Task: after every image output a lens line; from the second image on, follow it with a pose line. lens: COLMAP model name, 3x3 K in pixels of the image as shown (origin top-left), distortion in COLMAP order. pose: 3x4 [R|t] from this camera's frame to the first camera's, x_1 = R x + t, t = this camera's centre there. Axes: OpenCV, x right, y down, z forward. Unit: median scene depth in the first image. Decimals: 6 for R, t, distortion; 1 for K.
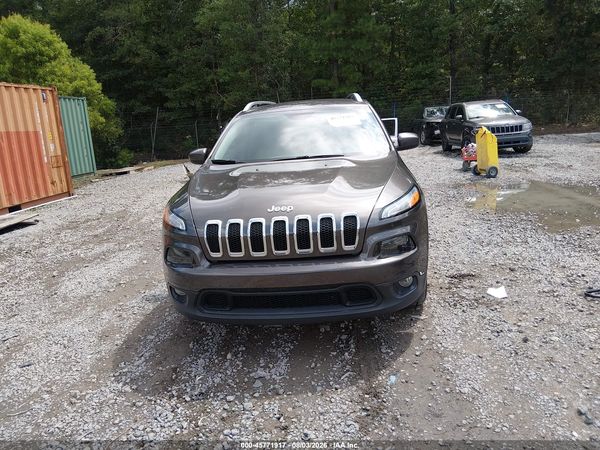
lens RADIAL K [[455.0, 0, 295.4], [0, 455.0, 224.1], [0, 0, 1]] dist [0.096113, -0.132772]
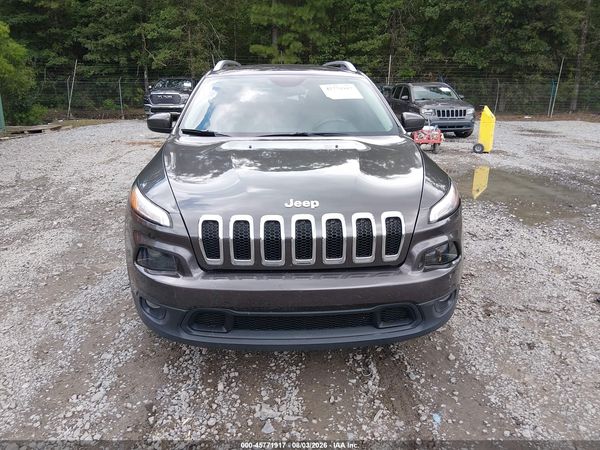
lens RADIAL K [[452.0, 0, 299.1], [0, 452.0, 223.8], [0, 0, 1]] dist [0.078941, -0.128072]
pose [[0.984305, 0.029296, 0.174026, -0.124968], [-0.040292, 0.997385, 0.059994, -0.033491], [-0.171813, -0.066064, 0.982912, 0.184021]]
